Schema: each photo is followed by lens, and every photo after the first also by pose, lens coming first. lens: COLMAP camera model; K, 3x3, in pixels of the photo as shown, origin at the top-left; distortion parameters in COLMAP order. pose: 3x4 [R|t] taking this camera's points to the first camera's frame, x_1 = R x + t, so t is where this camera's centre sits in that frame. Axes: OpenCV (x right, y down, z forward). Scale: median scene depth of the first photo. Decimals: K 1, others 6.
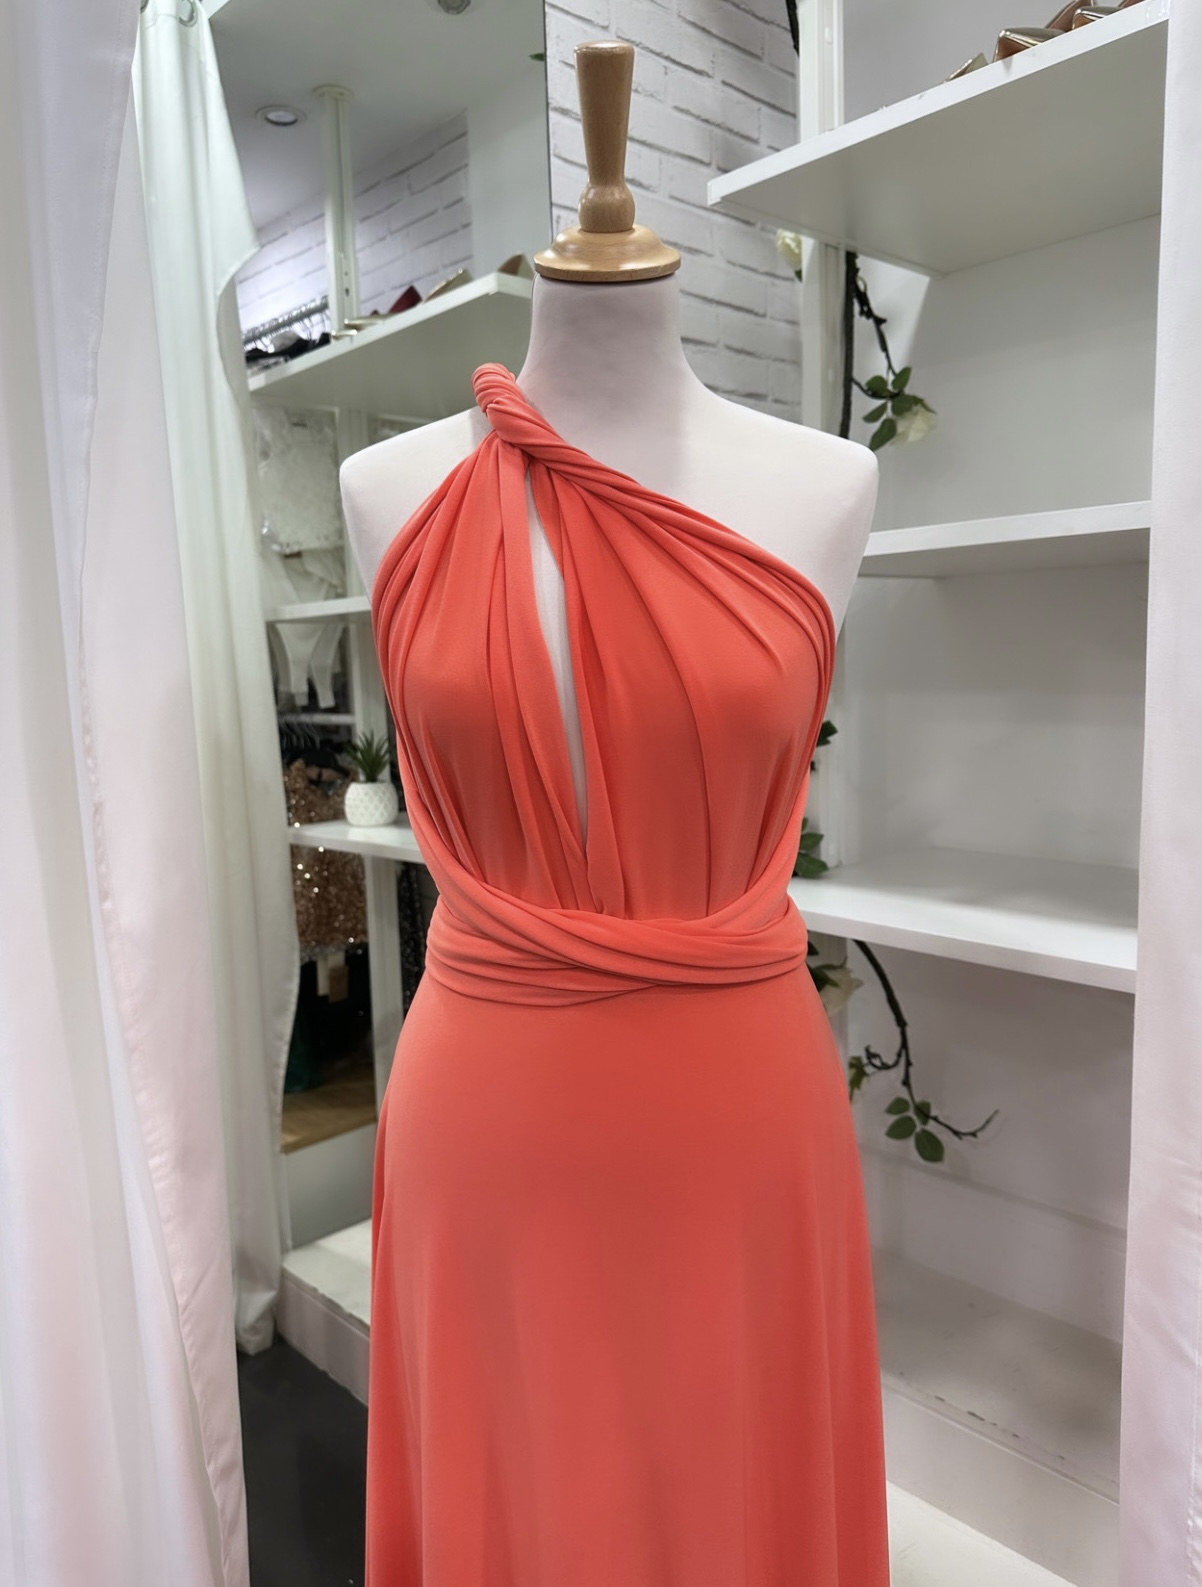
lens RADIAL K [[1166.6, 0, 614.9], [0, 1166.6, 767.3], [0, 0, 1]] dist [0.068509, -0.094757]
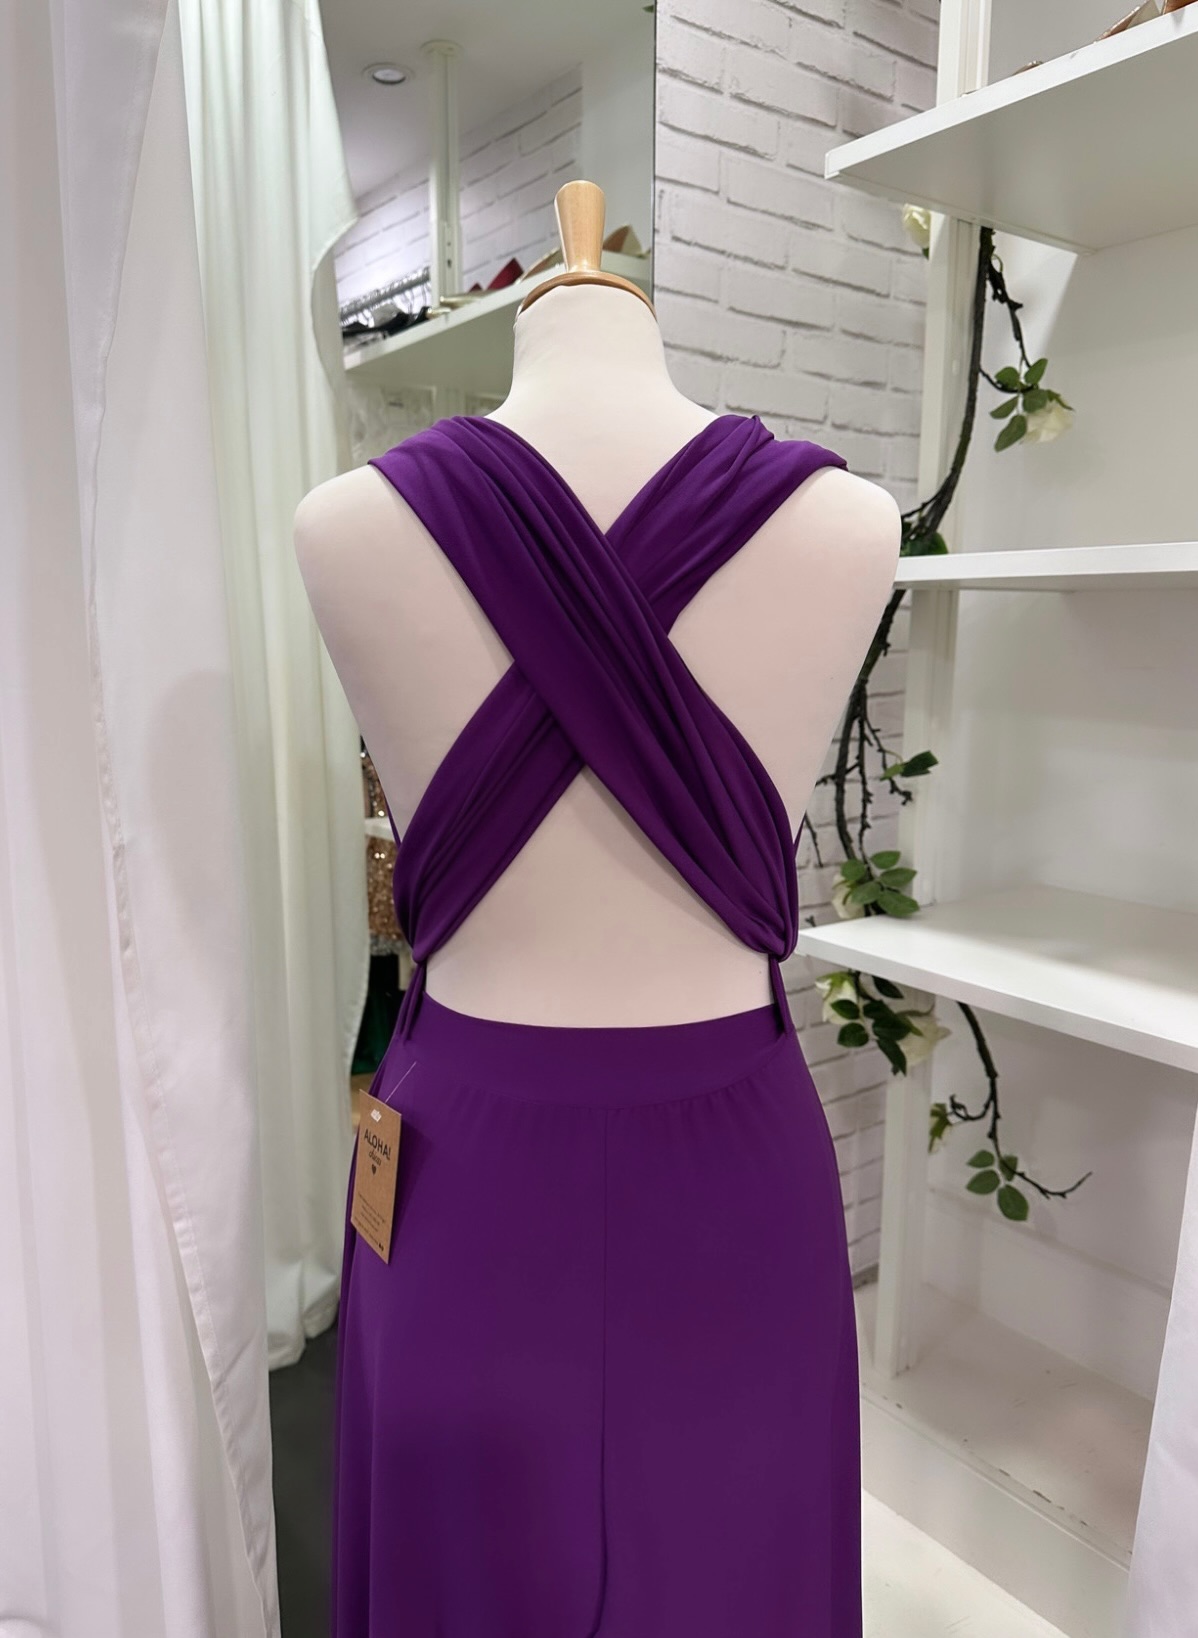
lens RADIAL K [[1193.8, 0, 591.8], [0, 1193.8, 812.1], [0, 0, 1]] dist [0.045048, -0.047854]
pose [[0.992877, 0.050530, -0.107897, 0.021063], [-0.044261, 0.997233, 0.059731, -0.031868], [0.110617, -0.054530, 0.992366, 0.028581]]
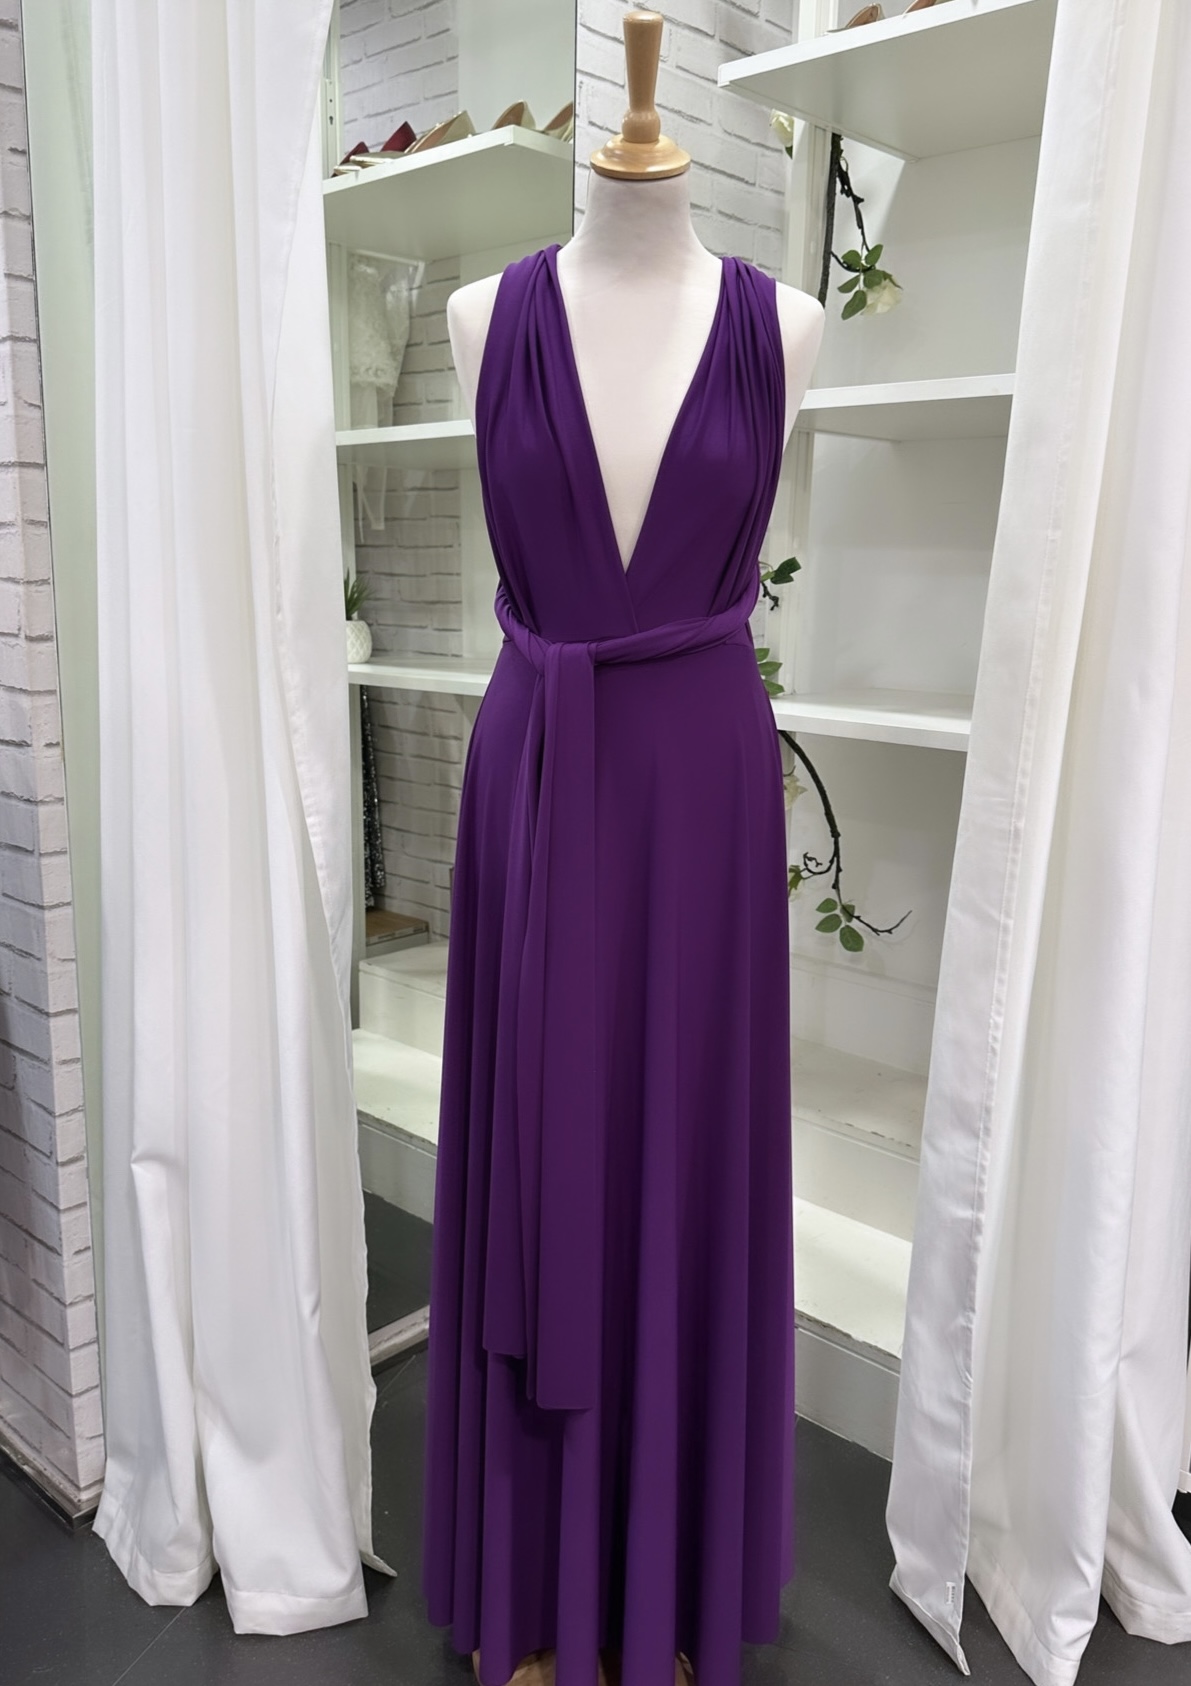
lens RADIAL K [[1365.5, 0, 613.6], [0, 1365.5, 847.7], [0, 0, 1]] dist [0.057045, -0.081316]
pose [[0.996204, 0.039013, 0.077822, -0.079099], [-0.047239, 0.993155, 0.106824, 0.096521], [-0.073122, -0.110095, 0.991228, -0.325689]]
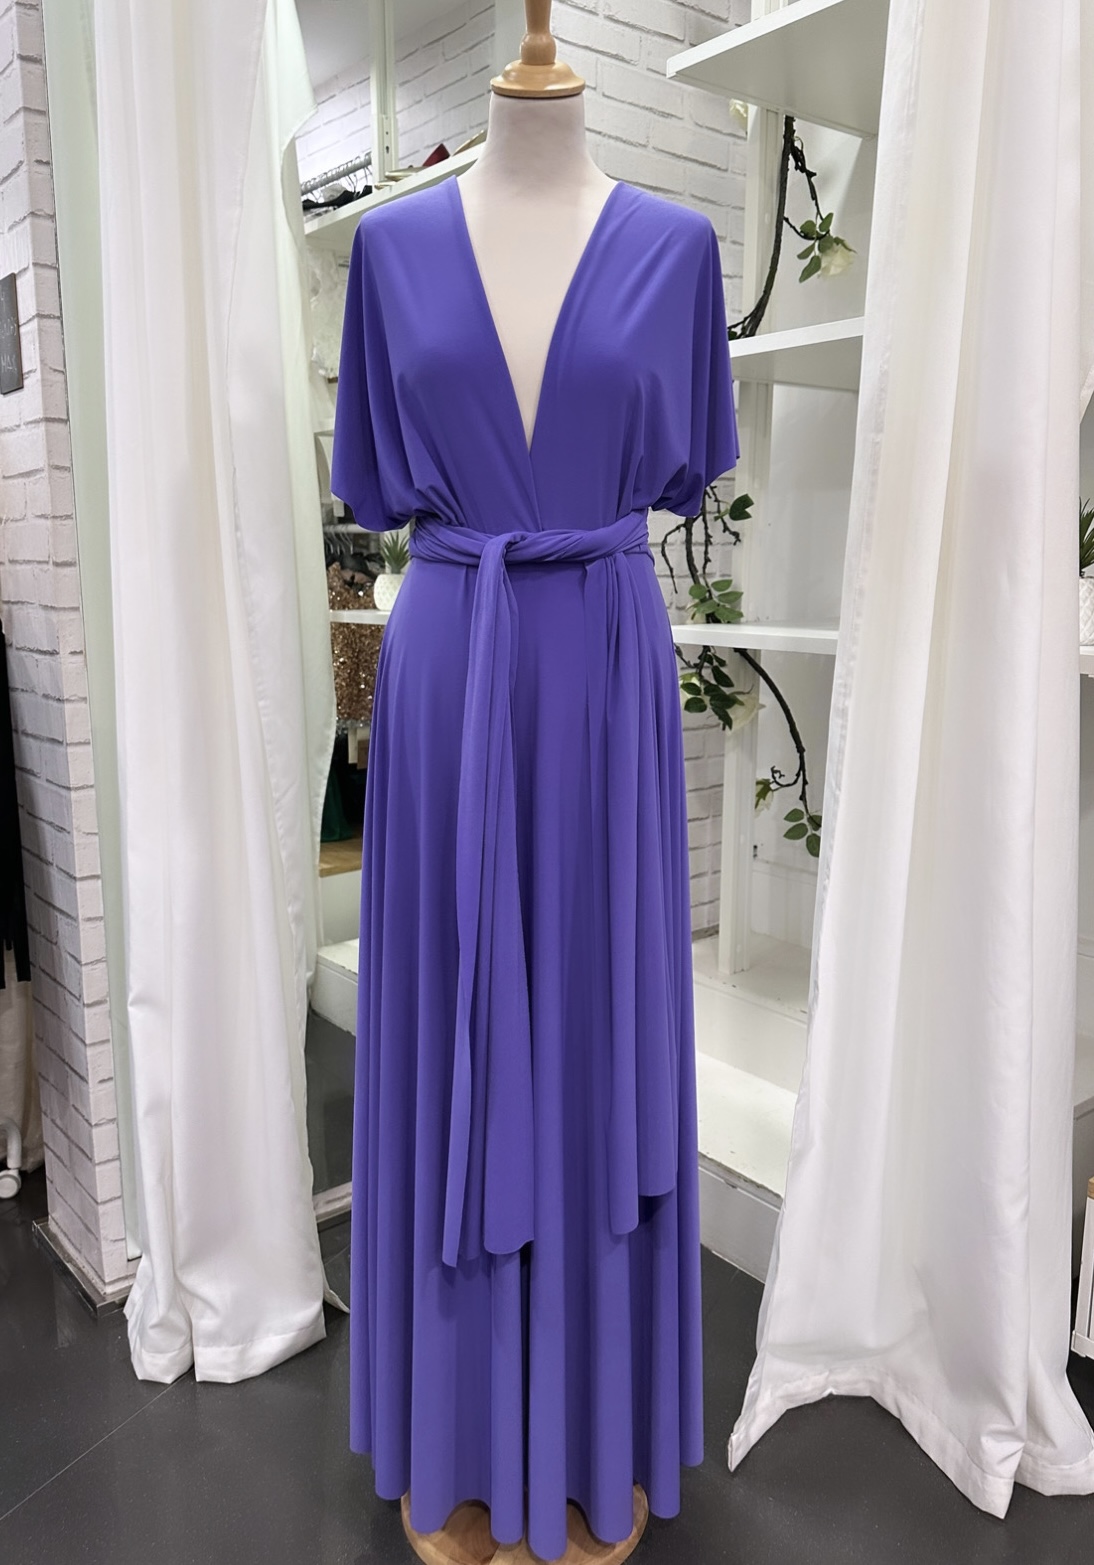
lens RADIAL K [[1204.4, 0, 547.0], [0, 1204.4, 782.5], [0, 0, 1]] dist [0.054293, -0.074336]
pose [[0.996146, 0.045943, -0.074712, 0.067891], [-0.038951, 0.994951, 0.092495, 0.141730], [0.078584, -0.089228, 0.992906, -0.329415]]
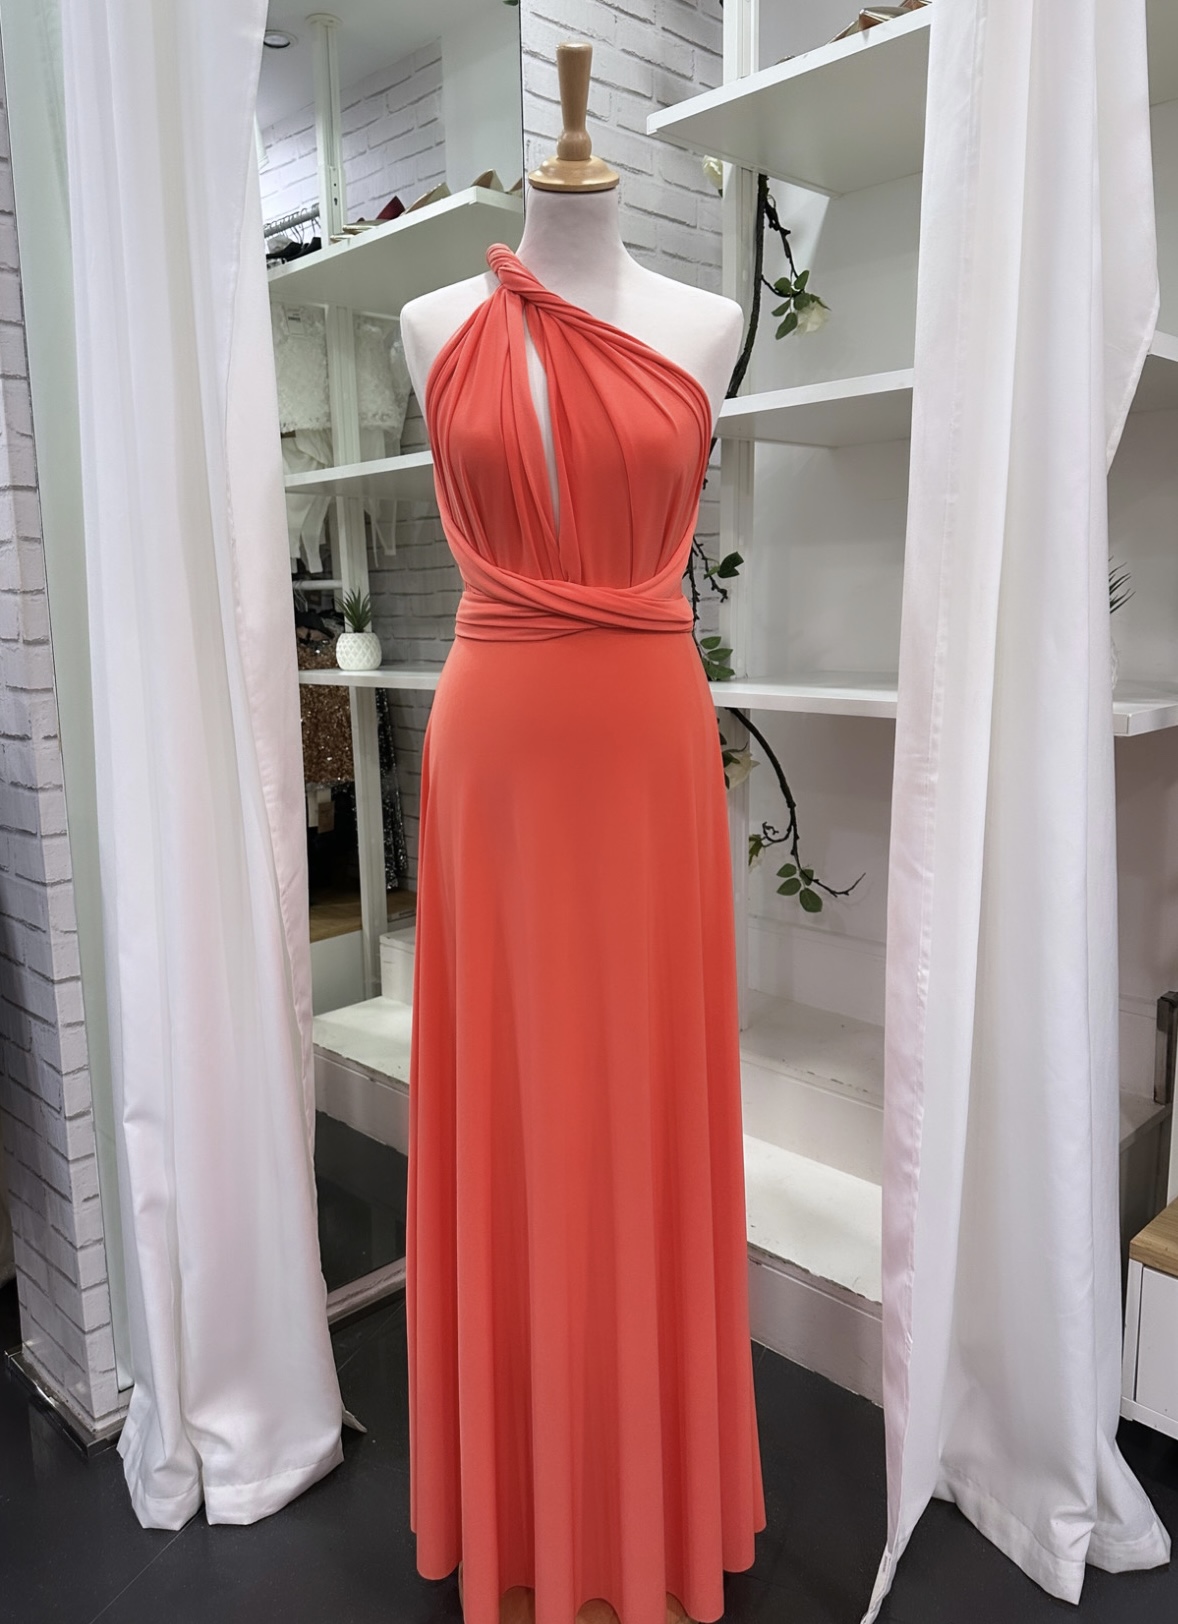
lens RADIAL K [[1190.8, 0, 581.0], [0, 1190.8, 791.4], [0, 0, 1]] dist [0.050373, -0.065496]
pose [[0.999775, 0.010408, 0.018498, -0.007415], [-0.011617, 0.997718, 0.066515, 0.119731], [-0.017763, -0.066715, 0.997614, -0.280388]]
